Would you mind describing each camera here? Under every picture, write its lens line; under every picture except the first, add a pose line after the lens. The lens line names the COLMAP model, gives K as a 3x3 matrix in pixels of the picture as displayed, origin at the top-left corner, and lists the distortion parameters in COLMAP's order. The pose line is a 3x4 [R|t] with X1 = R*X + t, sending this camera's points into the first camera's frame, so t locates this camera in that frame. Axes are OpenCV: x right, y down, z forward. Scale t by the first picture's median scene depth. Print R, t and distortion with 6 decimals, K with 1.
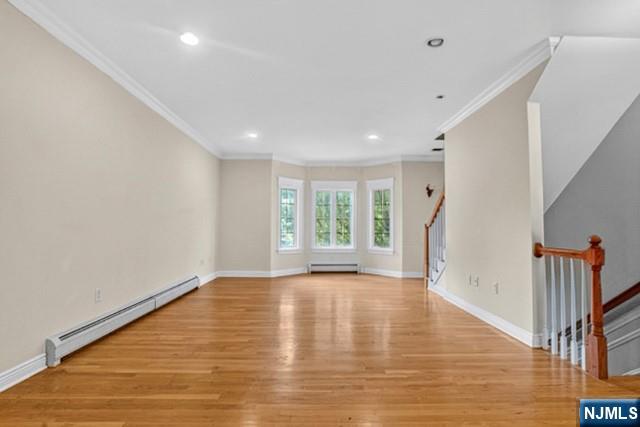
lens RADIAL K [[303.5, 0, 323.0], [0, 303.5, 214.3], [0, 0, 1]] dist [-0.056722, 0.023599]
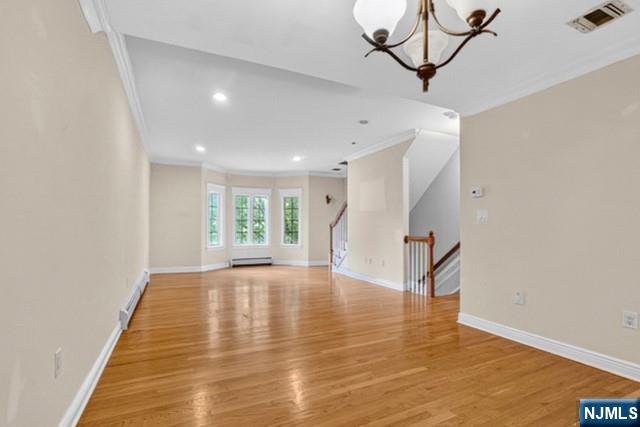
lens RADIAL K [[310.2, 0, 316.4], [0, 310.2, 226.5], [0, 0, 1]] dist [-0.043175, 0.001156]
pose [[0.919912, -0.003499, 0.392108, -0.234301], [-0.011685, 0.999271, 0.036333, -0.008127], [-0.391950, -0.038005, 0.919201, -0.236039]]
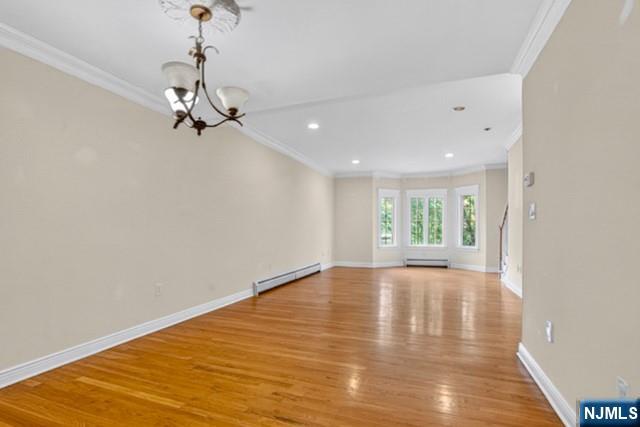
lens RADIAL K [[310.2, 0, 316.4], [0, 310.2, 226.5], [0, 0, 1]] dist [-0.043175, 0.001156]
pose [[0.921324, -0.008186, -0.388709, 0.125005], [0.021180, 0.999350, 0.029156, -0.010180], [0.388218, -0.035095, 0.920899, -0.316820]]
